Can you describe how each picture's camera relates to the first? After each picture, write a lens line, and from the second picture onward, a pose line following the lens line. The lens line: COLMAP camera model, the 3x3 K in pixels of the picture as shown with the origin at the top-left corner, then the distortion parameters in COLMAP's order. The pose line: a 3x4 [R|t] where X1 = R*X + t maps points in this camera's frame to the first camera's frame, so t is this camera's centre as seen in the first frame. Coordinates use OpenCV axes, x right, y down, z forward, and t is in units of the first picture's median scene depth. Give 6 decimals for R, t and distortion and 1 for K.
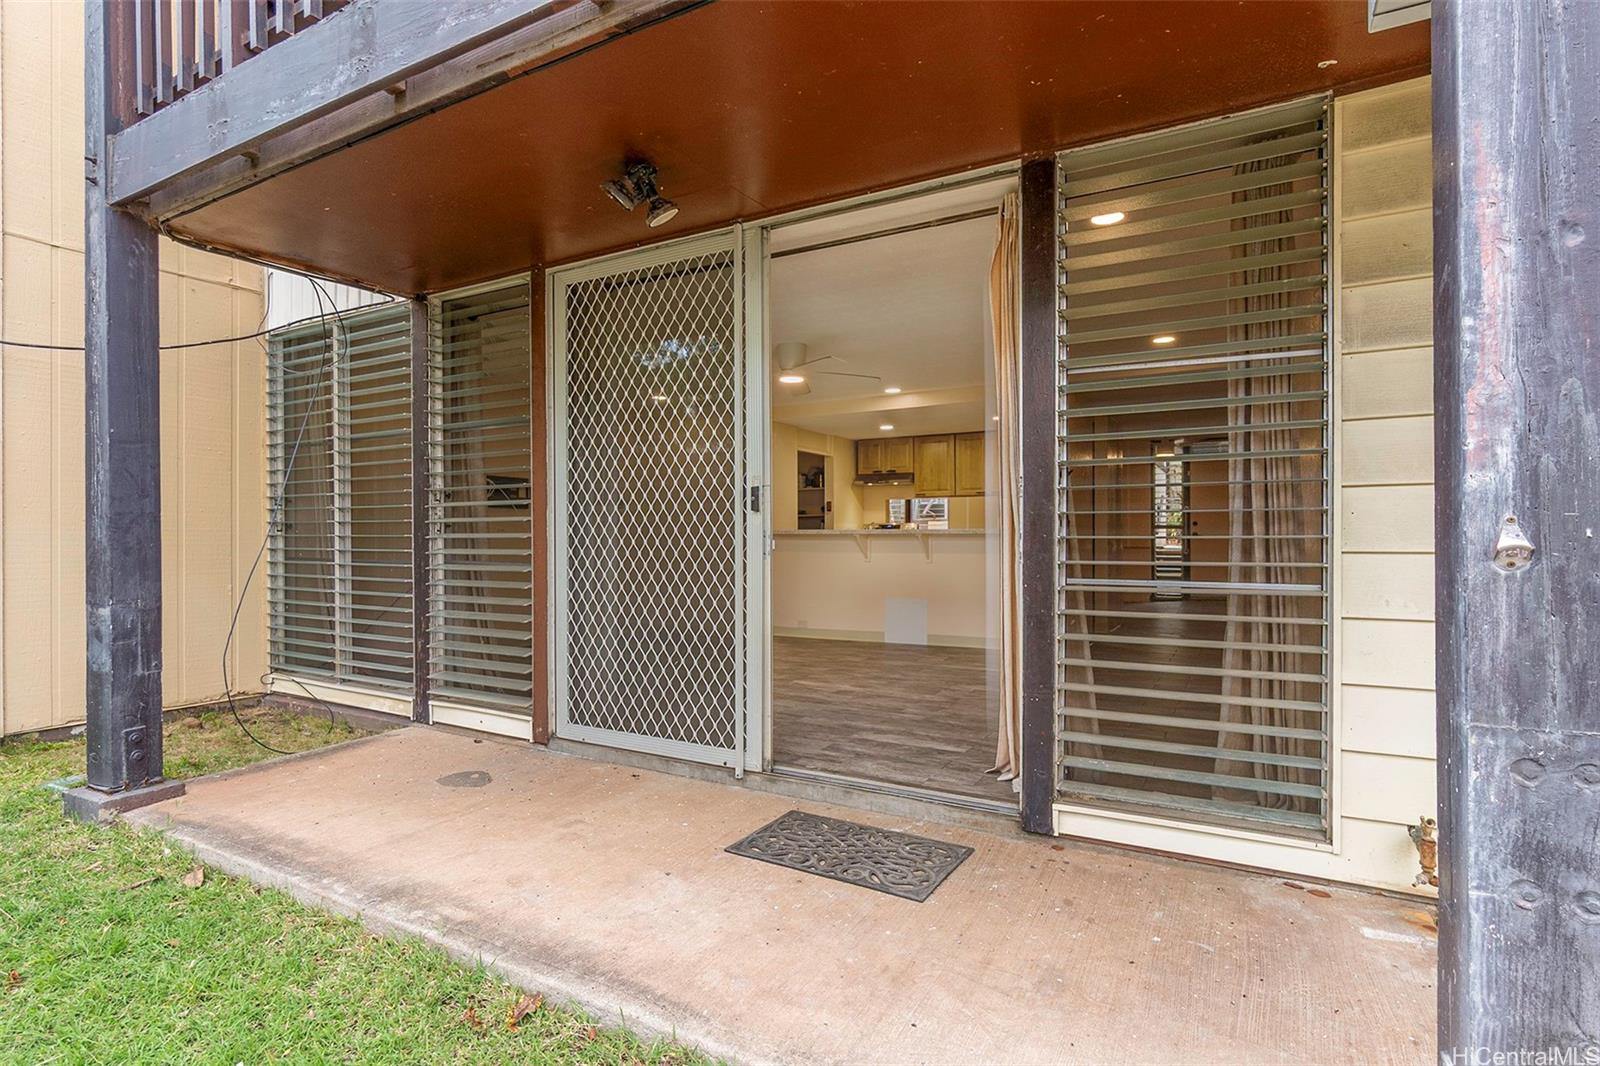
lens RADIAL K [[823.0, 0, 802.6], [0, 823.0, 530.6], [0, 0, 1]] dist [-0.010863, -0.000925]
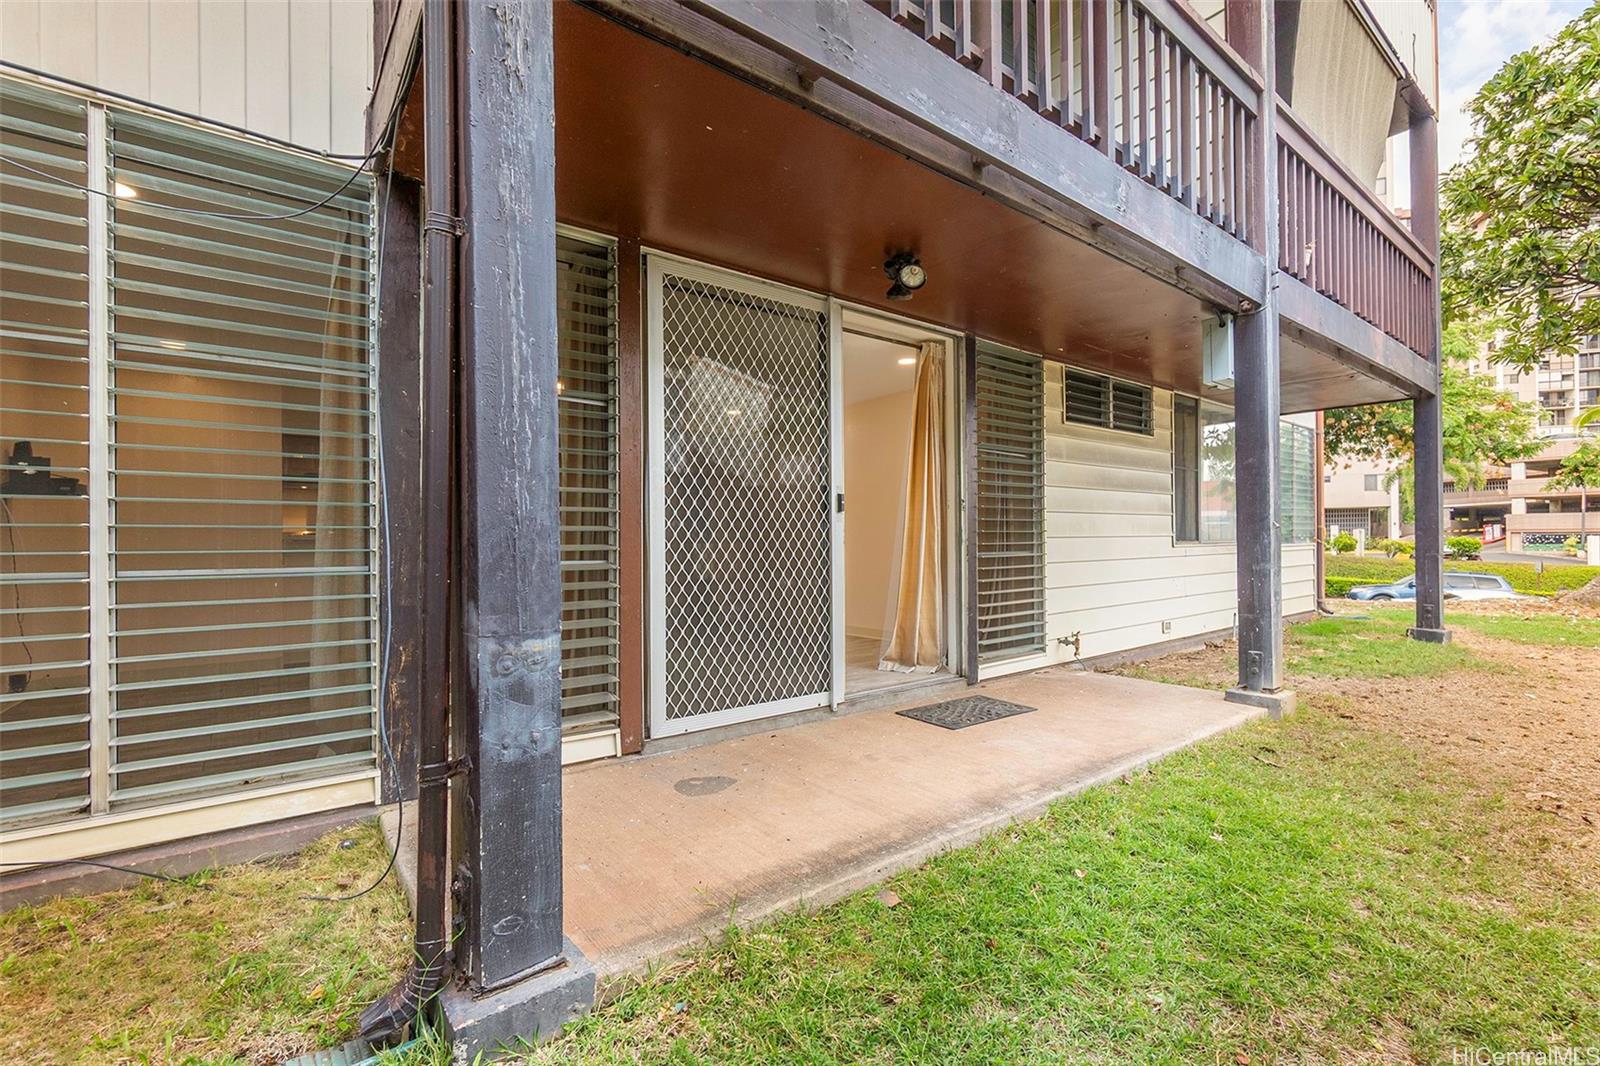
lens RADIAL K [[710.1, 0, 806.9], [0, 710.1, 543.9], [0, 0, 1]] dist [-0.002904, 0.001587]
pose [[0.367441, -0.007059, 0.930020, -1.318740], [0.002356, 0.999975, 0.006659, 0.023830], [-0.930044, -0.000255, 0.367448, 0.692803]]
